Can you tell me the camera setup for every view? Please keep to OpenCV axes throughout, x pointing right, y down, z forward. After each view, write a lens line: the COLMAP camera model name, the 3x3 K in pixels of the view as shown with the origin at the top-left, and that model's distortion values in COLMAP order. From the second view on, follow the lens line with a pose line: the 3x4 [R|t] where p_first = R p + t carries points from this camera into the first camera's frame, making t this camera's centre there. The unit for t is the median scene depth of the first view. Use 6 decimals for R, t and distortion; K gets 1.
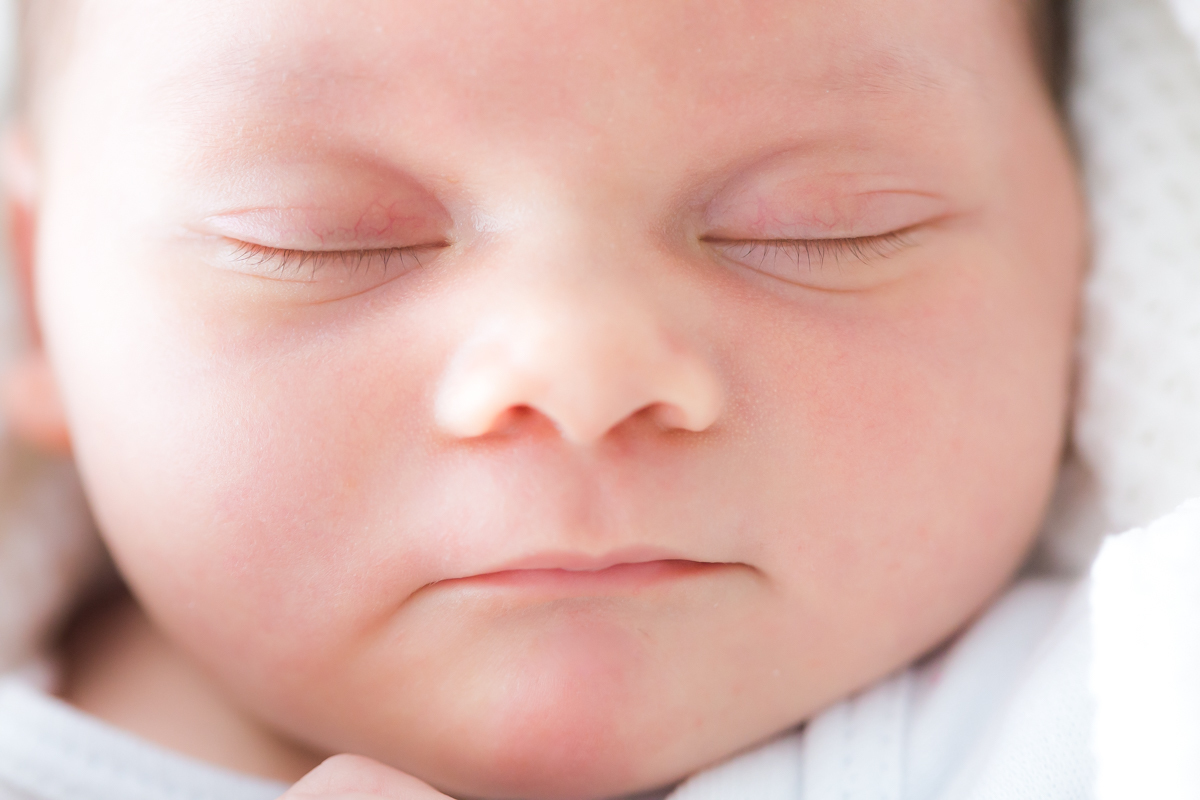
lens RADIAL K [[3468.9, 0, 564.4], [0, 3468.9, 404.9], [0, 0, 1]] dist [-1.997455, 0.320745]
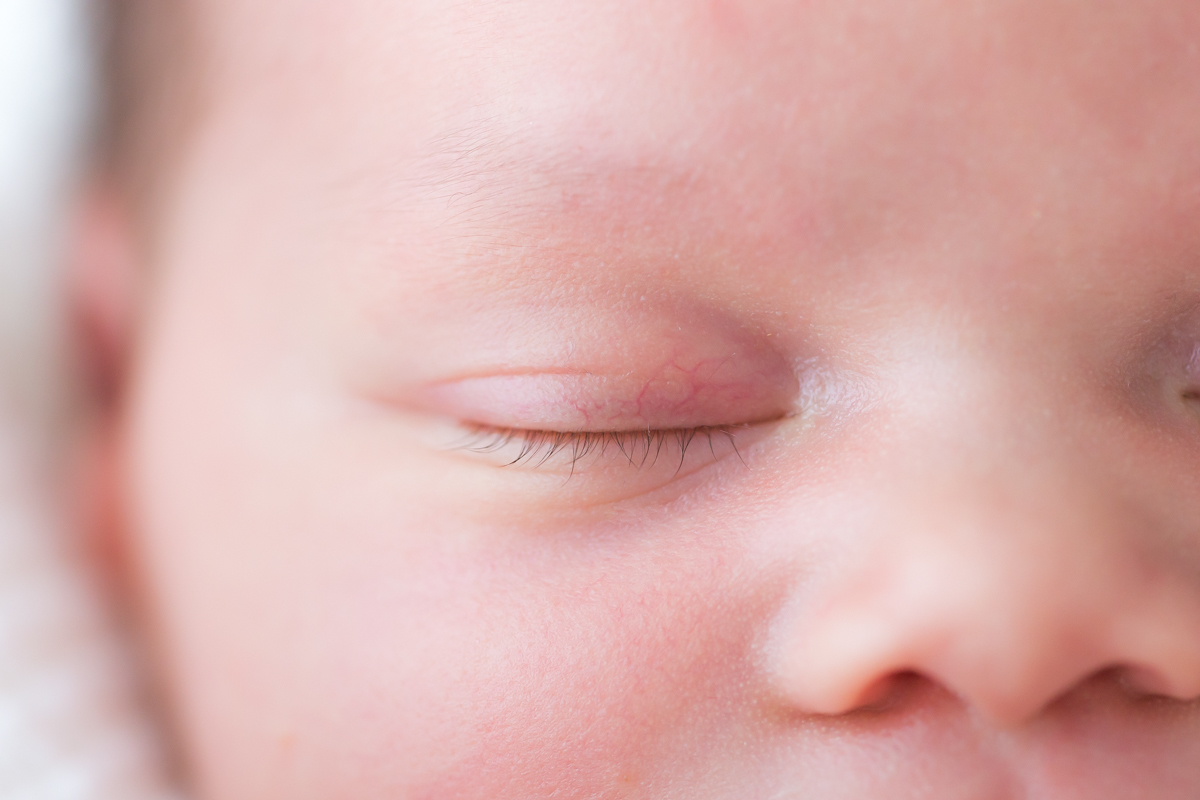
lens RADIAL K [[3468.9, 0, 564.4], [0, 3468.9, 404.9], [0, 0, 1]] dist [-1.997455, 0.320745]
pose [[0.997038, 0.007927, -0.076498, -0.026767], [-0.012985, 0.997745, -0.065853, -0.005351], [0.075803, 0.066651, 0.994893, 0.362419]]
